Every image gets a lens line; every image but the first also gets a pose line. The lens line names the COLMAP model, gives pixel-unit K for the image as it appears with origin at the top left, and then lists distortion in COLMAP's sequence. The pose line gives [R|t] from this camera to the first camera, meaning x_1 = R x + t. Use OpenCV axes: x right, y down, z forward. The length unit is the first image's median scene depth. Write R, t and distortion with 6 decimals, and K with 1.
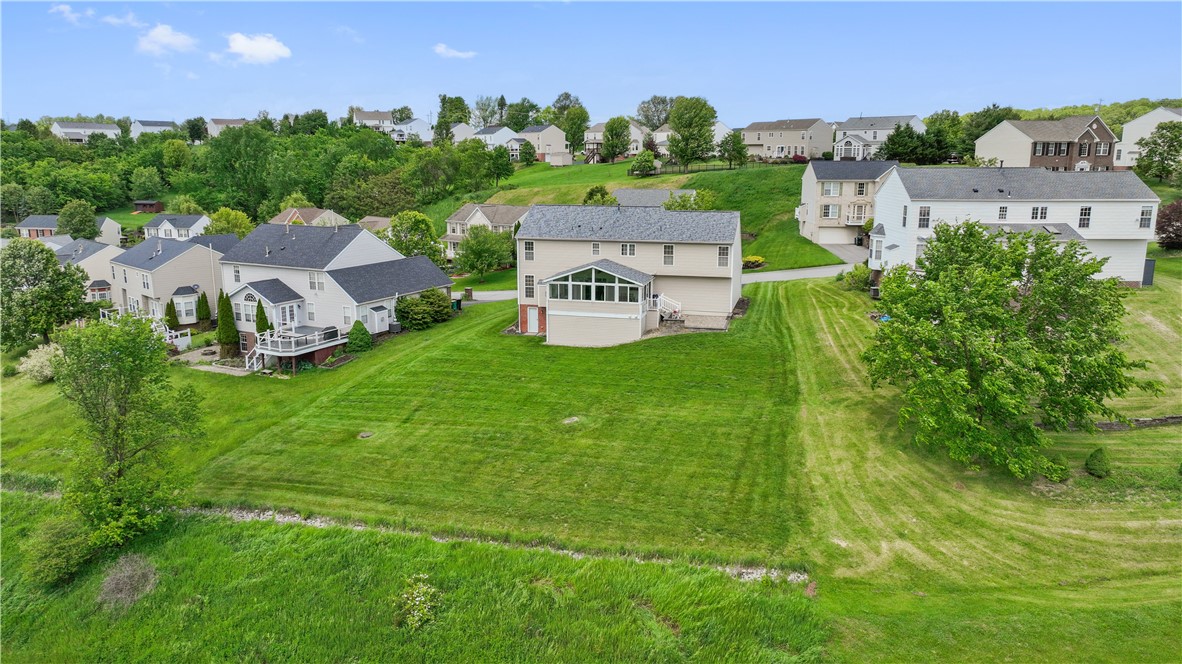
lens RADIAL K [[846.6, 0, 591.0], [0, 846.6, 332.0], [0, 0, 1]] dist [0.008428, 0.003349]
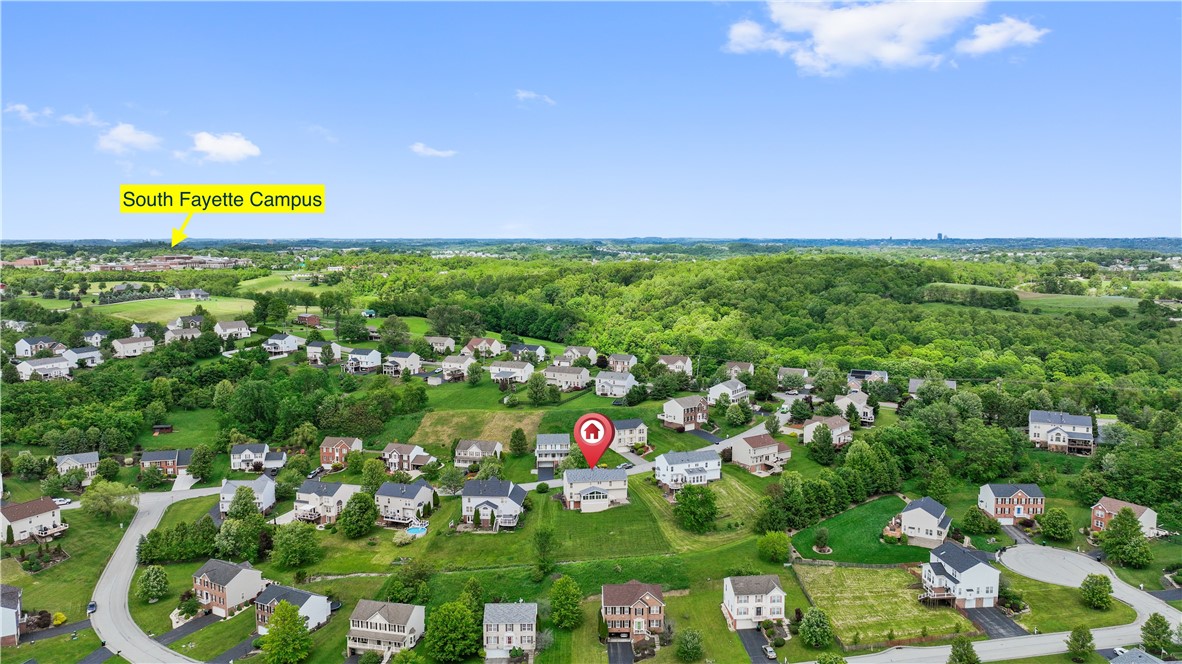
lens RADIAL K [[846.6, 0, 591.0], [0, 846.6, 332.0], [0, 0, 1]] dist [0.008428, 0.003349]
pose [[0.913570, -0.047854, 0.403855, -1.486579], [0.084796, 0.993641, -0.074079, -0.495109], [-0.397742, 0.101922, 0.911819, -2.470276]]
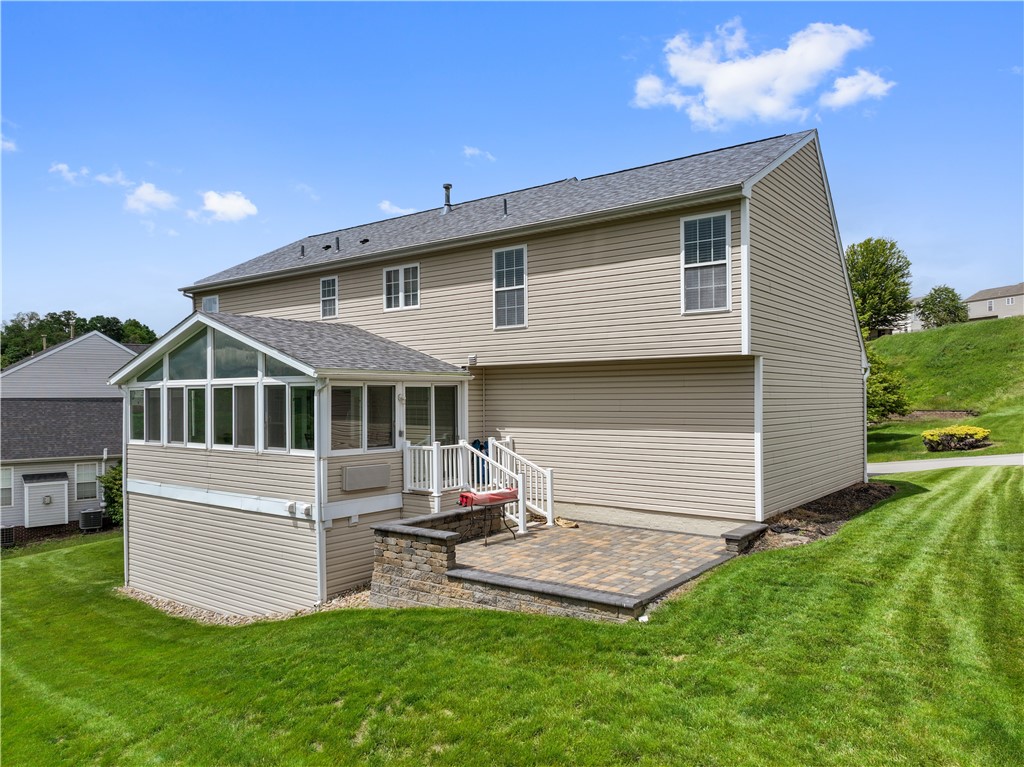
lens RADIAL K [[725.1, 0, 512.0], [0, 725.1, 383.5], [0, 0, 1]] dist [0.005312, 0.006121]
pose [[0.918662, -0.015134, -0.394754, 0.187474], [-0.074556, 0.974667, -0.210870, -0.013804], [0.387945, 0.223149, 0.894261, 0.822958]]
